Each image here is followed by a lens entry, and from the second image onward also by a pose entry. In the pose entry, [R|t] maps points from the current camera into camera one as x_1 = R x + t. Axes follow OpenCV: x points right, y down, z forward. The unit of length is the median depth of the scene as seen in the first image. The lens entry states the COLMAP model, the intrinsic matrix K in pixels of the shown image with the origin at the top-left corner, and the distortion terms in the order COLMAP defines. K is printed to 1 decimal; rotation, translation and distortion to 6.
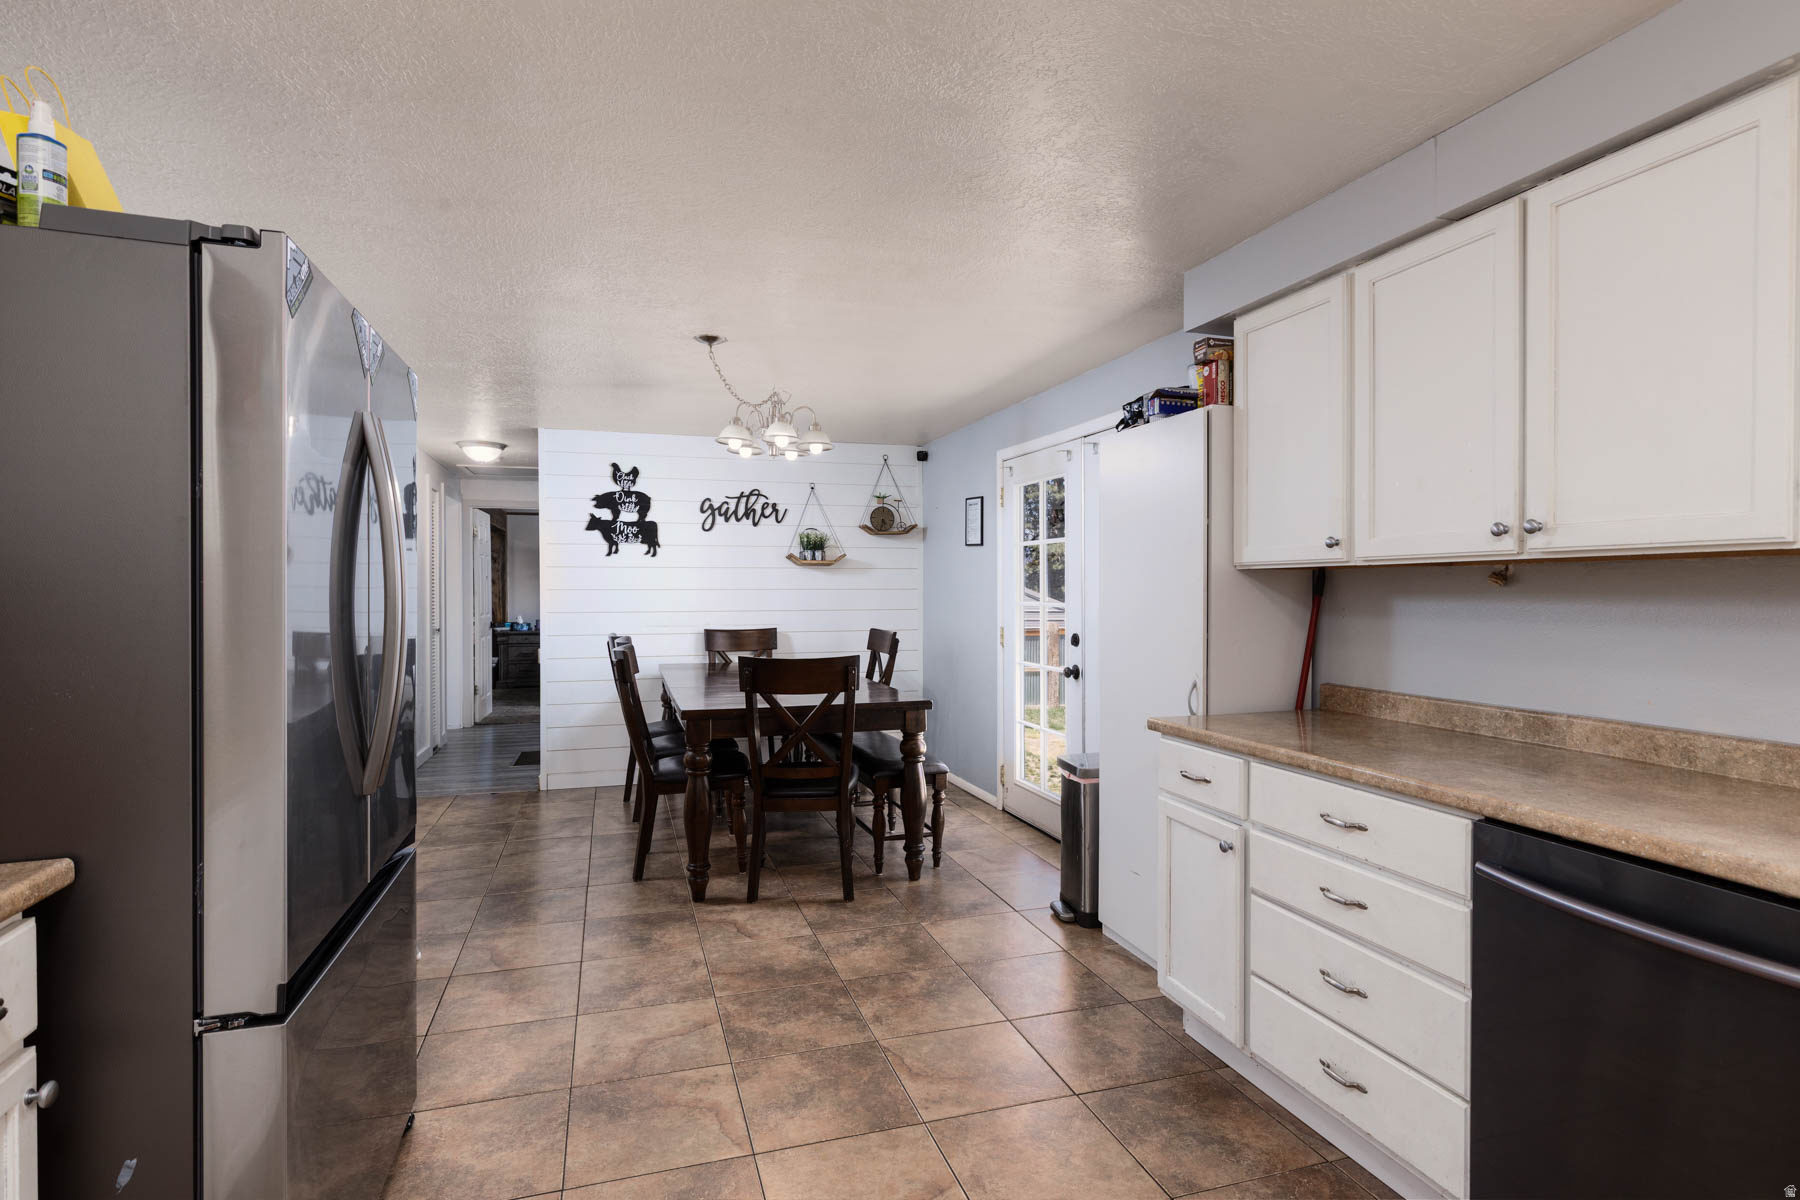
lens RADIAL K [[921.1, 0, 899.7], [0, 921.1, 596.9], [0, 0, 1]] dist [0.002797, -0.000376]
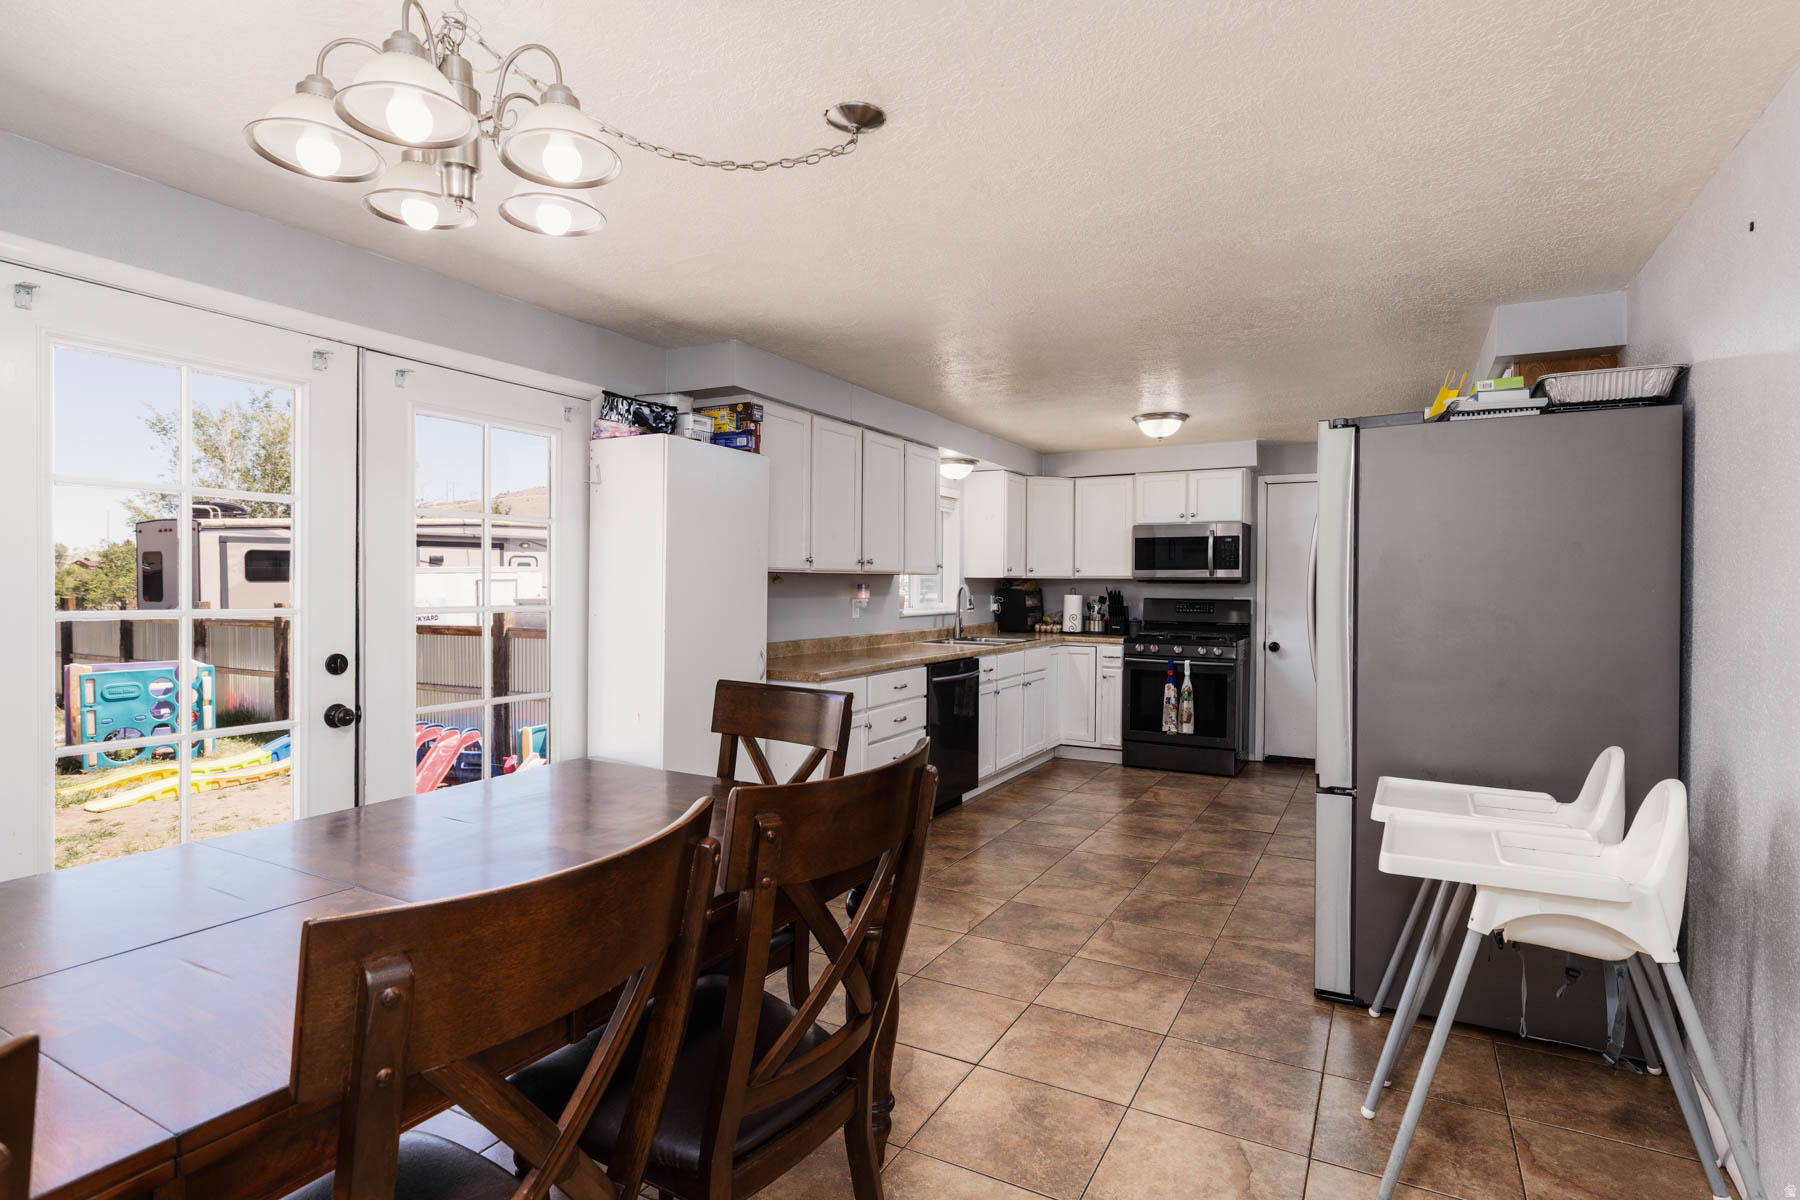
lens RADIAL K [[911.0, 0, 908.1], [0, 911.0, 598.6], [0, 0, 1]] dist [0.002252, 0.000028]
pose [[-0.699010, -0.014171, 0.714971, -0.379086], [0.000373, 0.999796, 0.020180, -0.007158], [-0.715112, 0.014373, -0.698862, 0.840851]]
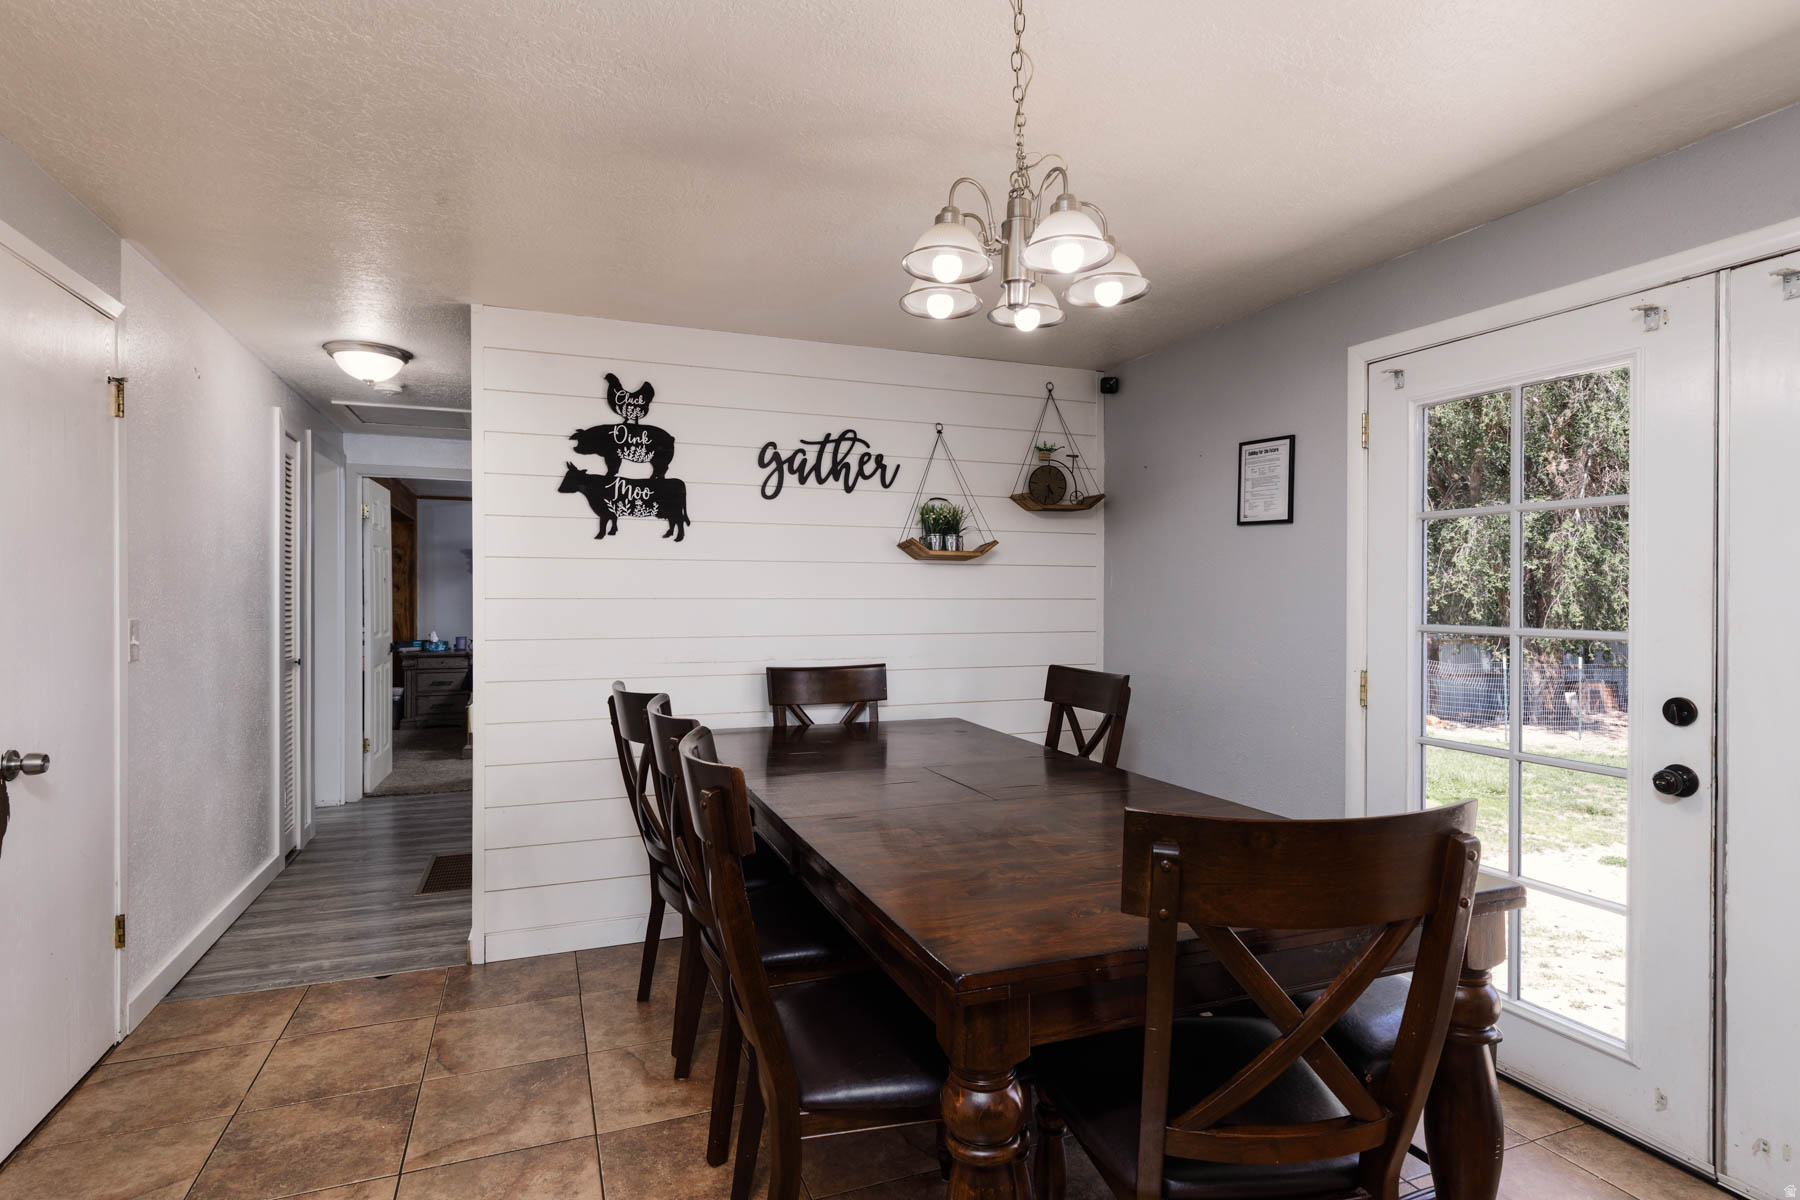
lens RADIAL K [[911.0, 0, 908.1], [0, 911.0, 598.6], [0, 0, 1]] dist [0.002252, 0.000028]
pose [[0.996048, 0.002437, 0.088778, -0.173576], [-0.001949, 0.999983, -0.005579, -0.005104], [-0.088790, 0.005383, 0.996036, 0.419467]]
